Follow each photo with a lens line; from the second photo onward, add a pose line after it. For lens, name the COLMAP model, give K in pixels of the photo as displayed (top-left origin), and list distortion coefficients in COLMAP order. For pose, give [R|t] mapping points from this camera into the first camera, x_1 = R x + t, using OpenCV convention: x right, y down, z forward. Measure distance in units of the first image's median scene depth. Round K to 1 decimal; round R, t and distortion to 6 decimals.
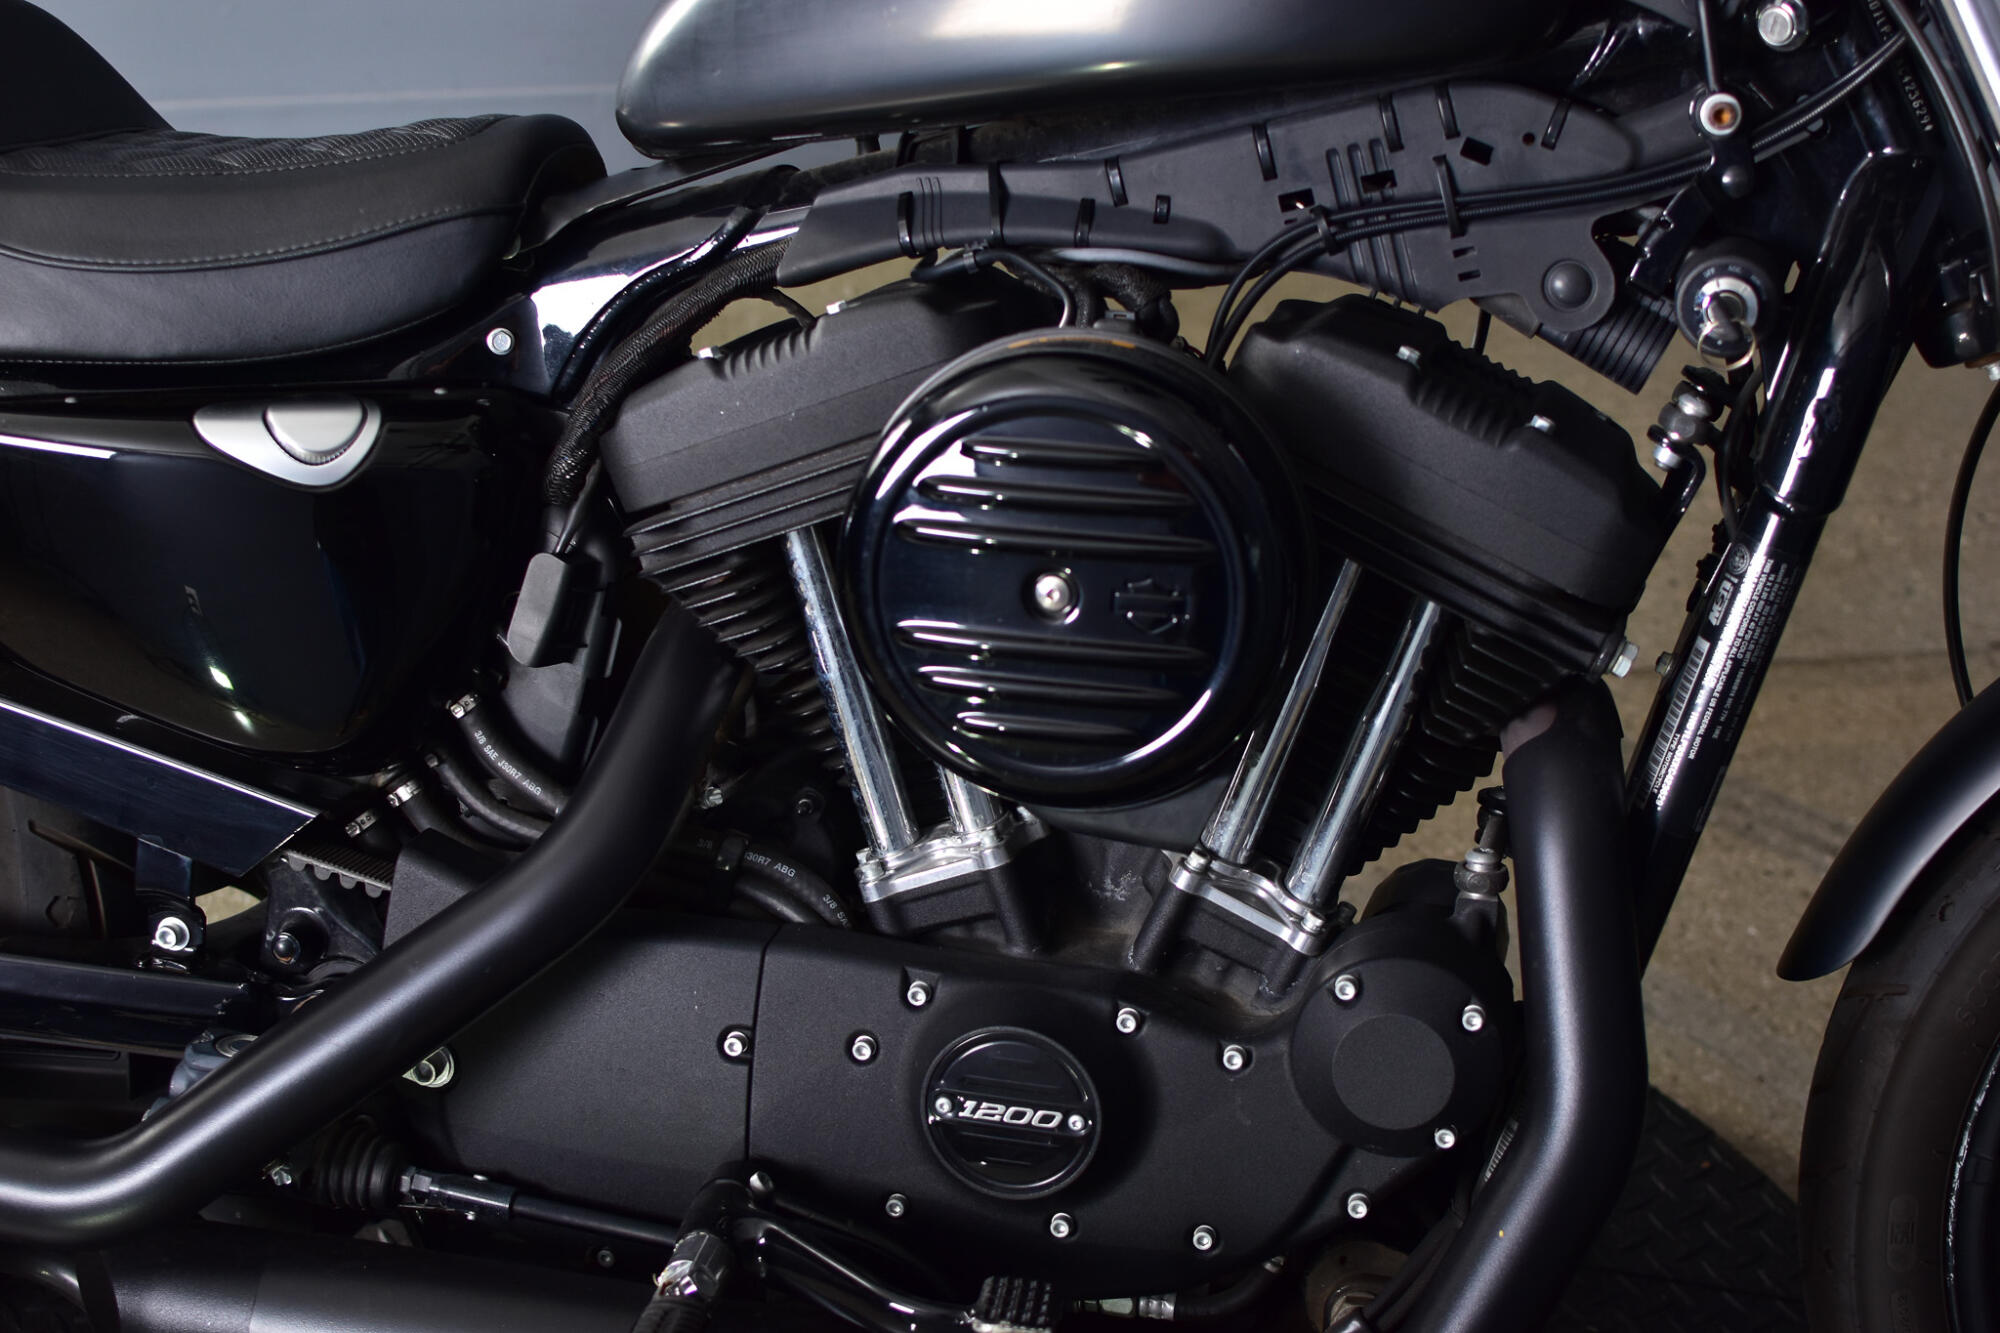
lens RADIAL K [[3063.2, 0, 1000.0], [0, 3063.2, 666.5], [0, 0, 1]] dist [-0.167291, 0.123368]
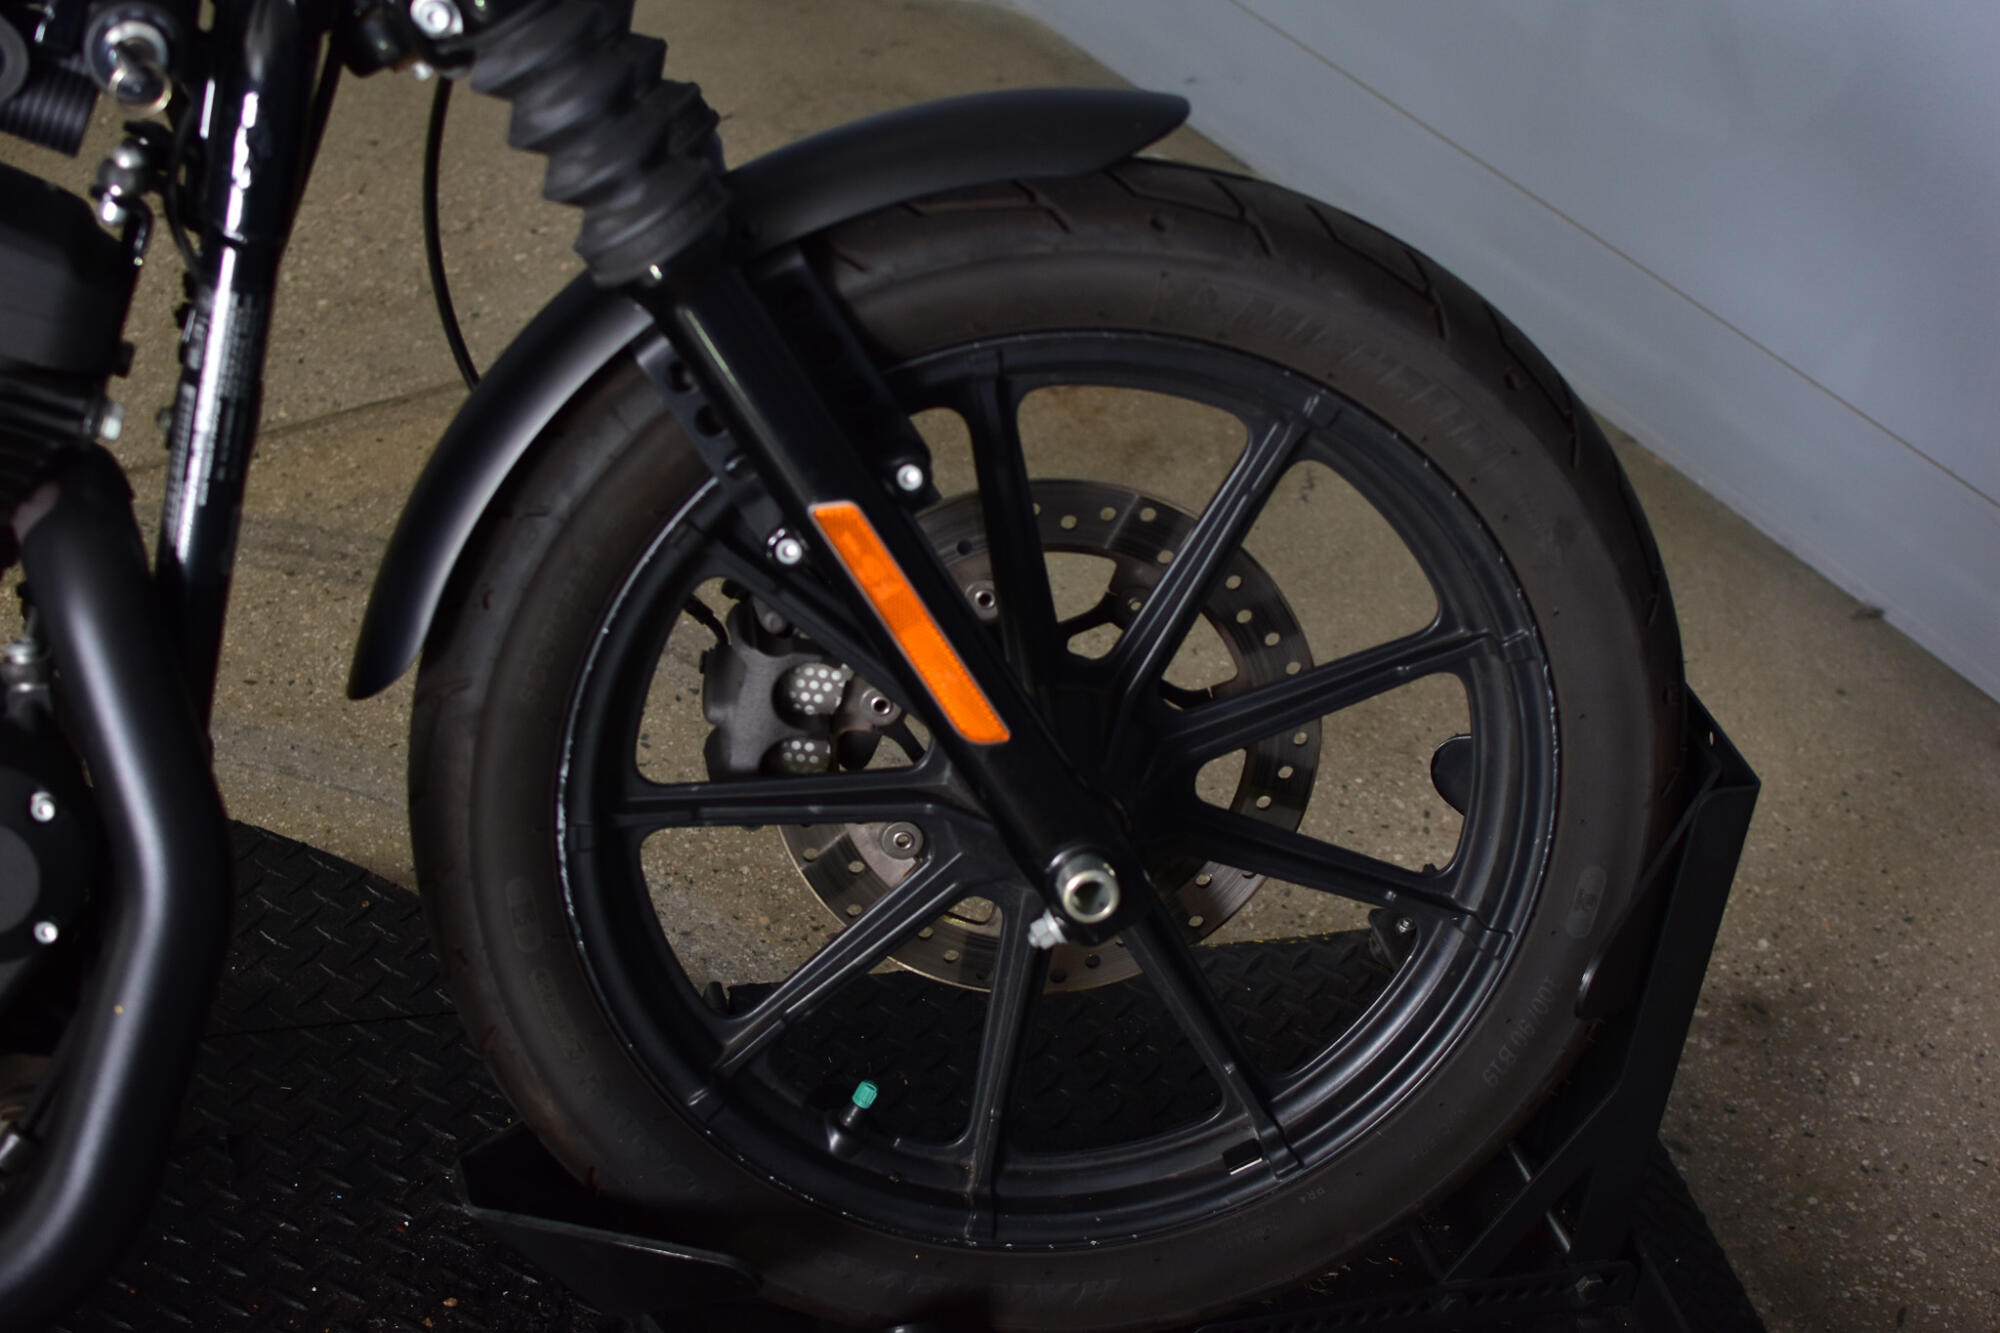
lens RADIAL K [[3063.2, 0, 1000.0], [0, 3063.2, 666.5], [0, 0, 1]] dist [-0.167291, 0.123368]
pose [[0.892399, -0.224201, 0.391609, 0.058019], [0.196804, 0.974327, 0.109336, 0.024387], [-0.406068, -0.020501, 0.913613, -0.020392]]
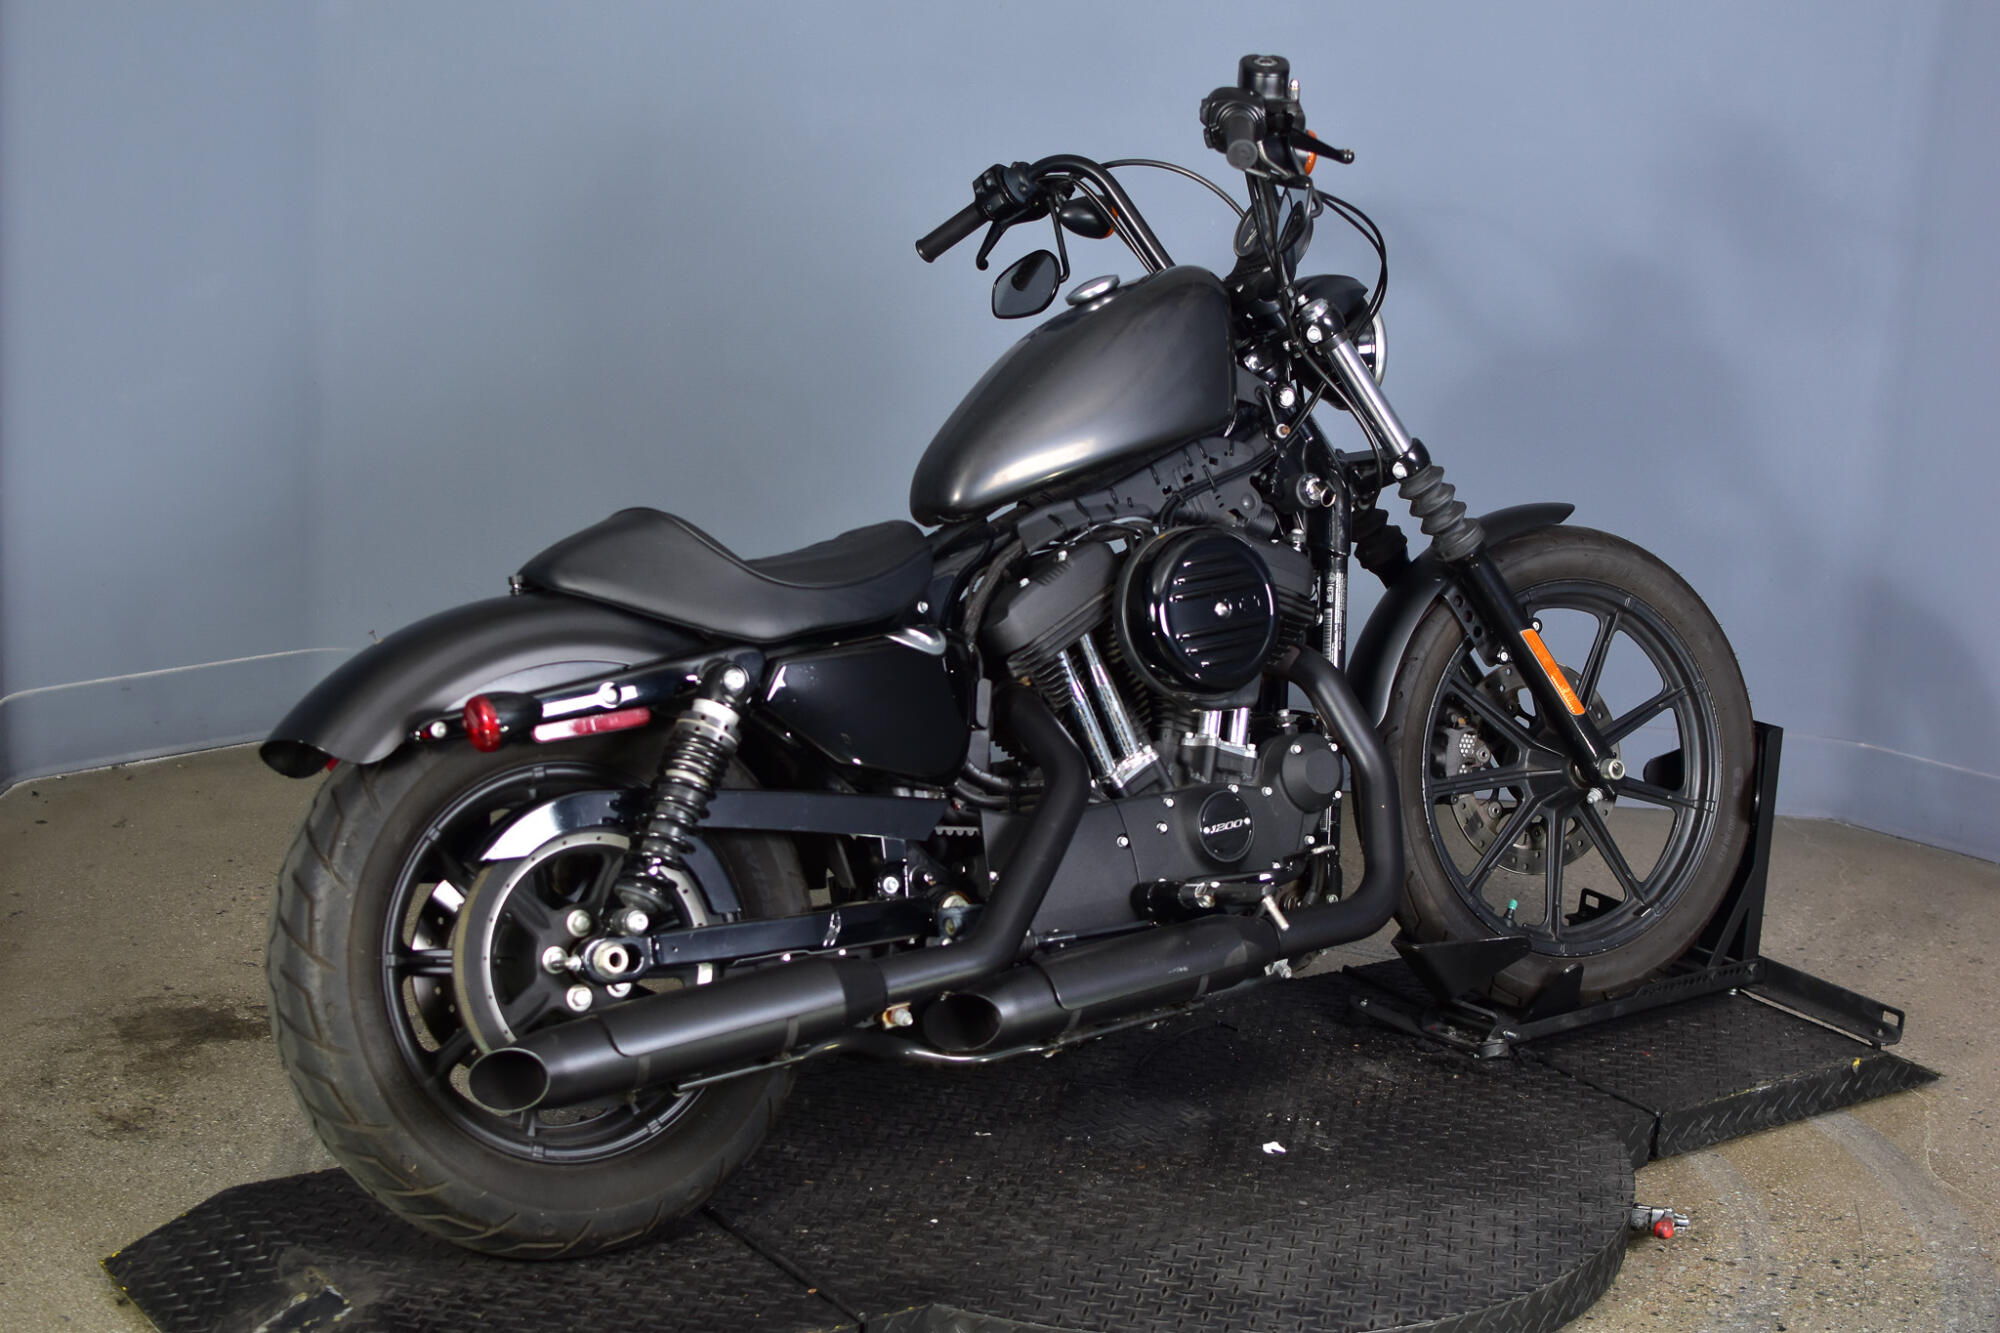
lens RADIAL K [[3063.2, 0, 1000.0], [0, 3063.2, 666.5], [0, 0, 1]] dist [-0.167291, 0.123368]
pose [[0.648136, -0.153869, 0.745817, -2.005432], [0.382397, 0.912706, -0.144014, 0.318223], [-0.658553, 0.378539, 0.650397, -0.603345]]
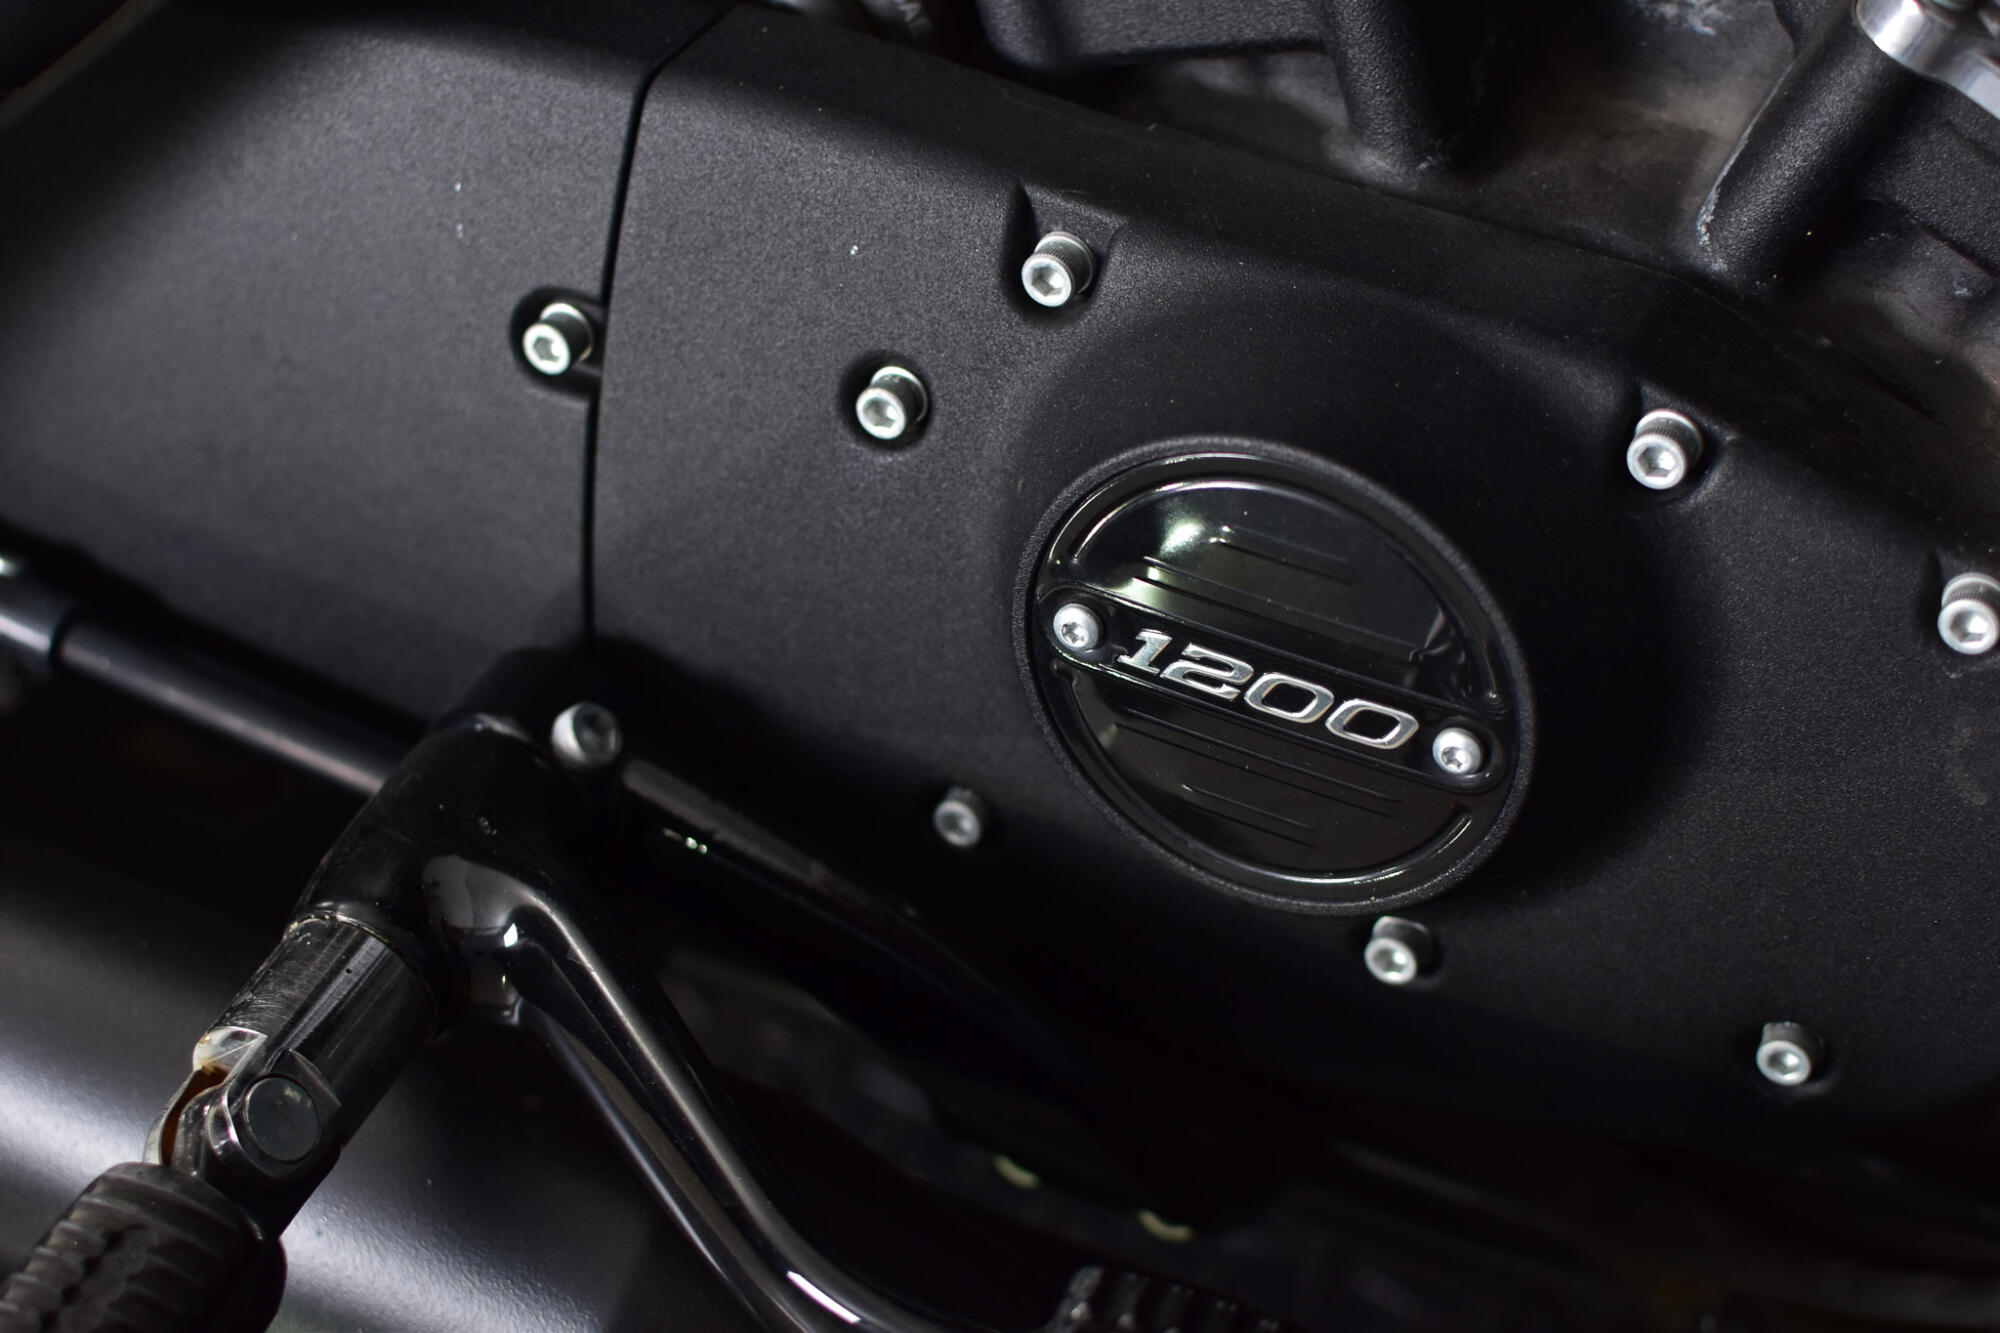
lens RADIAL K [[3107.3, 0, 1000.0], [0, 3107.3, 666.5], [0, 0, 1]] dist [-0.217051, 0.144504]
pose [[0.977075, 0.137905, -0.162193, 0.029050], [-0.068452, 0.924890, 0.374022, 0.020222], [0.201591, -0.354345, 0.913127, 0.677512]]
